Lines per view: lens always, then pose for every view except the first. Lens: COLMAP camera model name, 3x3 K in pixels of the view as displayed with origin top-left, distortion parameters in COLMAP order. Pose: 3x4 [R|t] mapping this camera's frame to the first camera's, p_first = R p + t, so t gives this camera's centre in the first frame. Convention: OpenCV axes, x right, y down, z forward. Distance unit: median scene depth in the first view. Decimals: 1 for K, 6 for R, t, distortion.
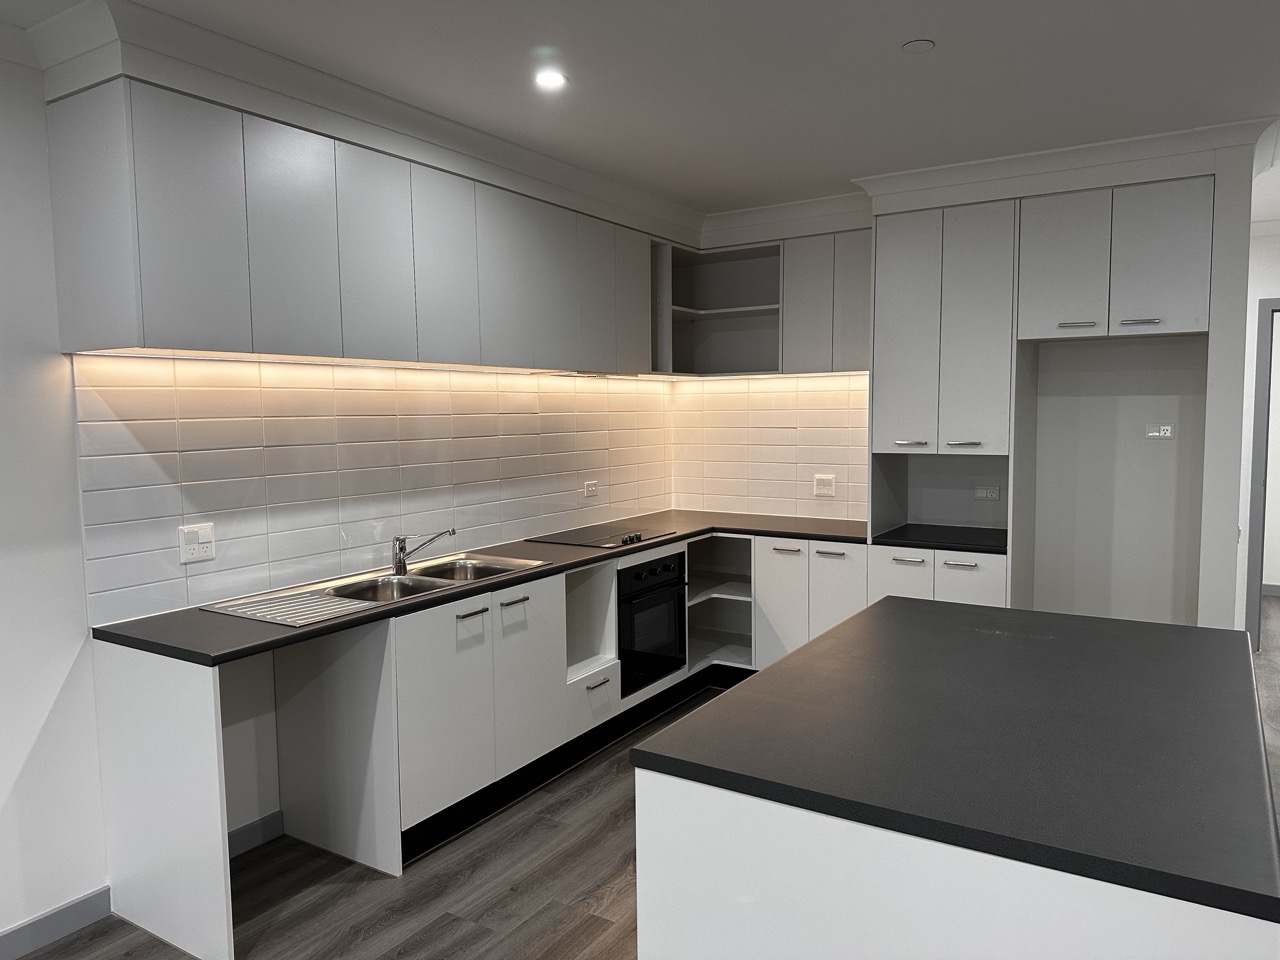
lens RADIAL K [[891.0, 0, 639.4], [0, 891.0, 474.8], [0, 0, 1]] dist [0.040304, -0.010340]
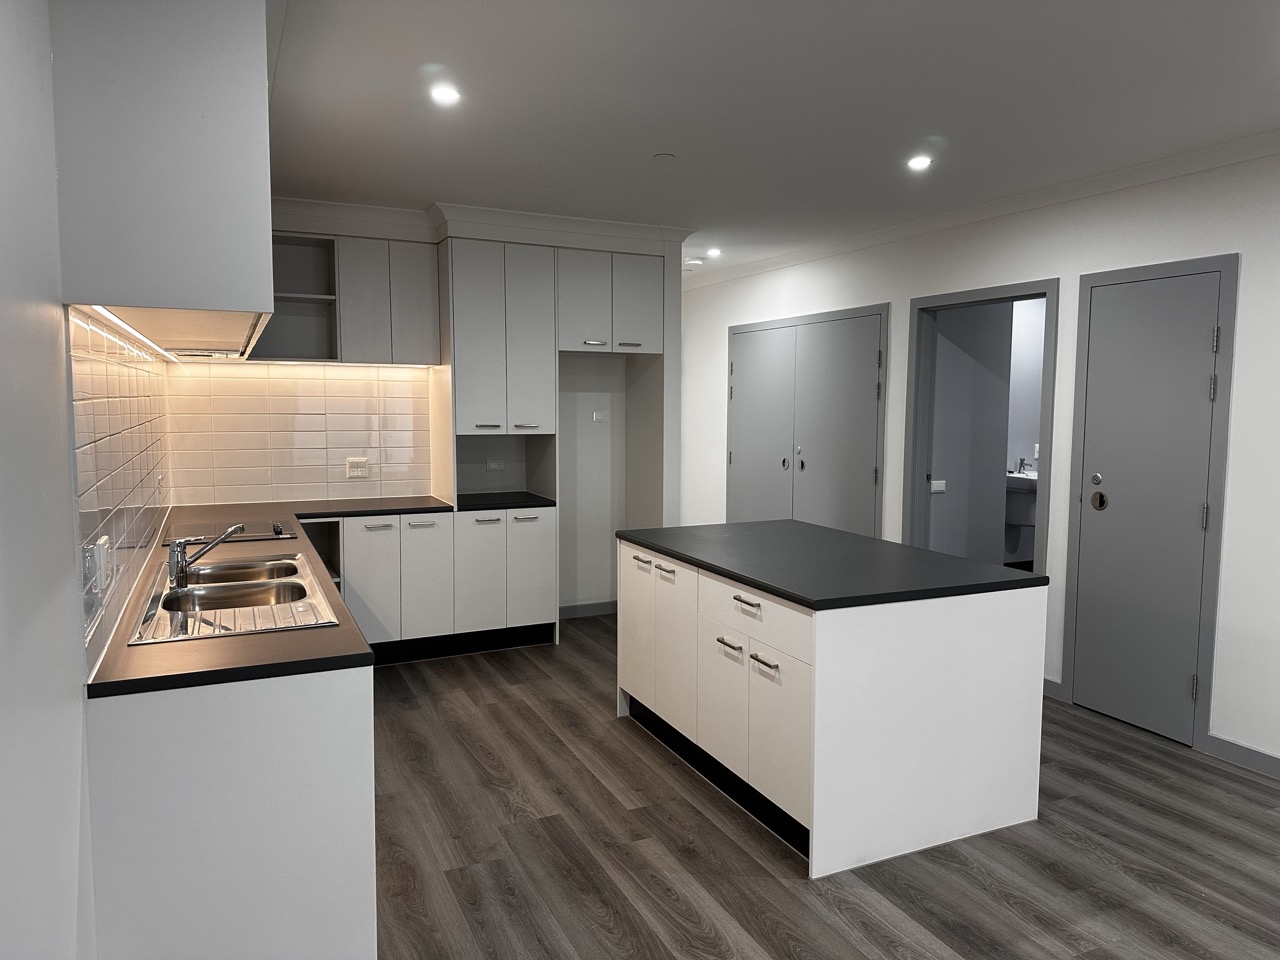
lens RADIAL K [[891.0, 0, 648.8], [0, 891.0, 474.1], [0, 0, 1]] dist [0.040304, -0.010340]
pose [[0.531813, -0.057434, 0.844912, -0.657807], [0.048460, 0.998127, 0.037347, -0.004677], [-0.845474, 0.021083, 0.533600, 0.155812]]
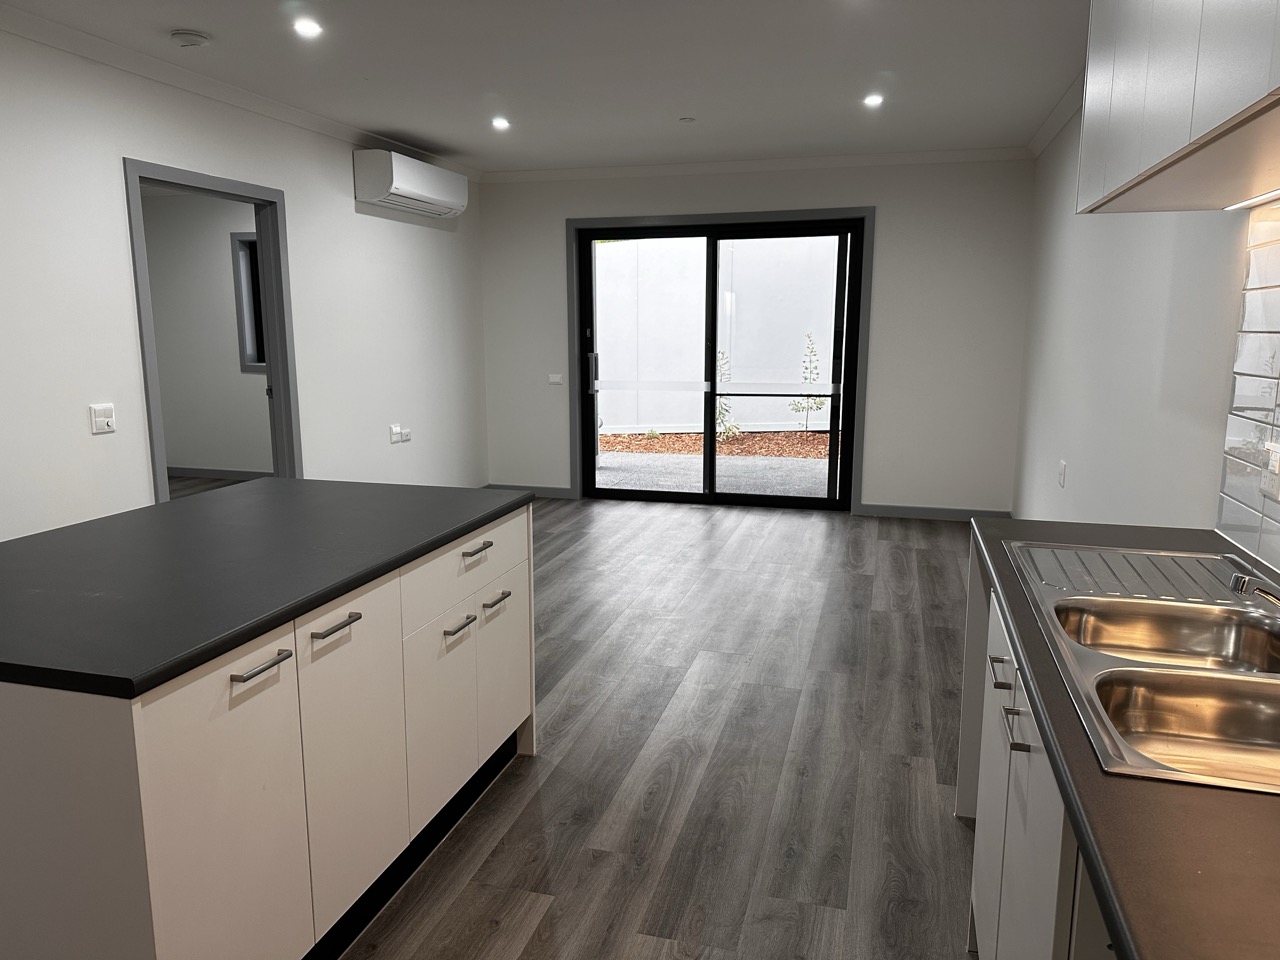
lens RADIAL K [[891.0, 0, 635.6], [0, 891.0, 485.0], [0, 0, 1]] dist [0.040304, -0.010340]
pose [[-0.960968, 0.065709, -0.268743, 0.111032], [-0.004906, 0.967185, 0.254026, -0.062149], [0.276616, 0.245429, -0.929112, 1.112420]]
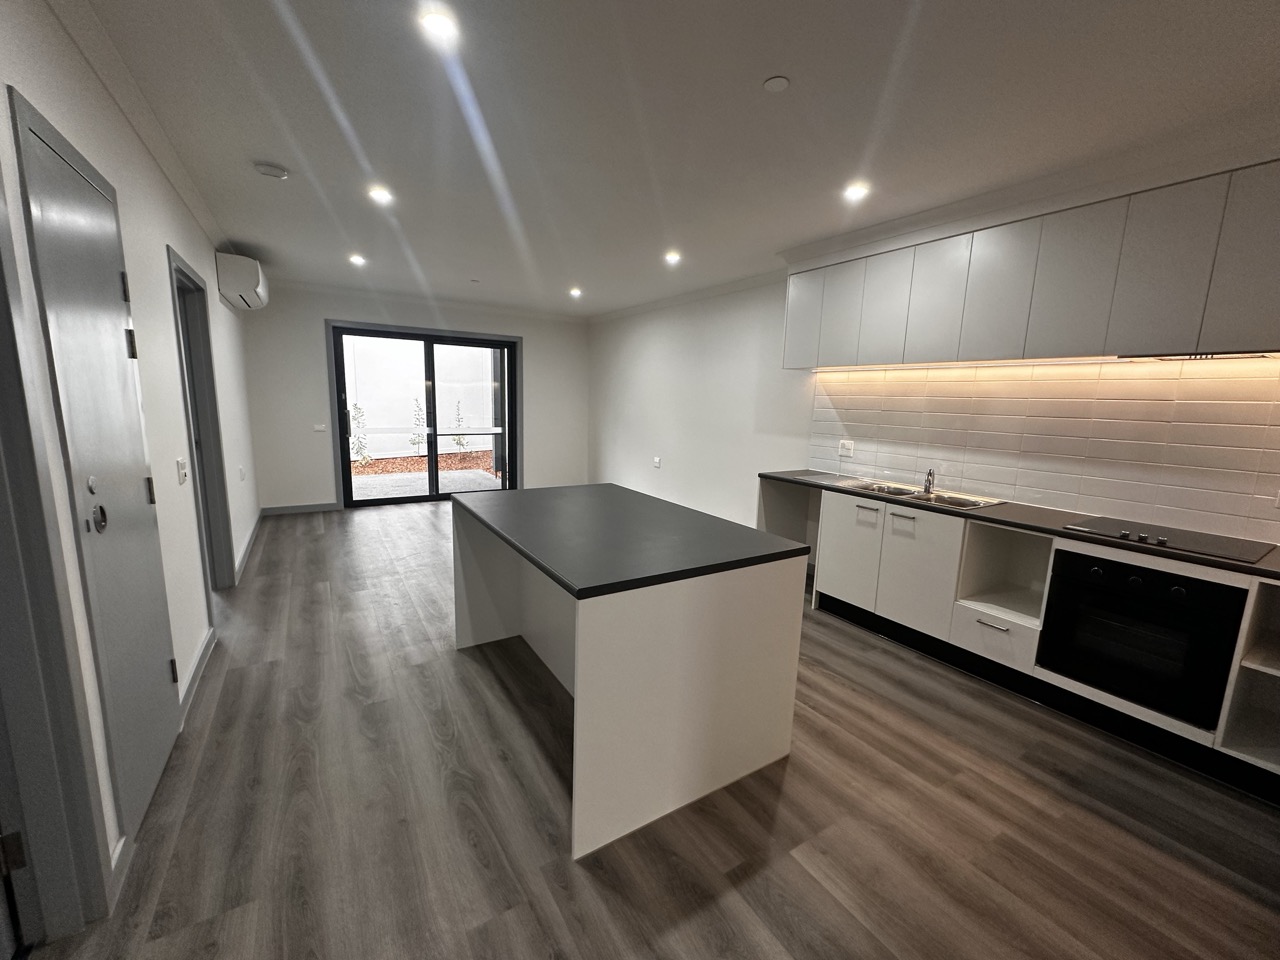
lens RADIAL K [[504.2, 0, 641.4], [0, 504.2, 477.4], [0, 0, 1]] dist [0.010127, -0.000412]
pose [[-0.419781, 0.143385, -0.896228, 0.711093], [-0.092134, 0.975610, 0.199239, -0.049876], [0.902937, 0.166210, -0.396332, 0.787506]]
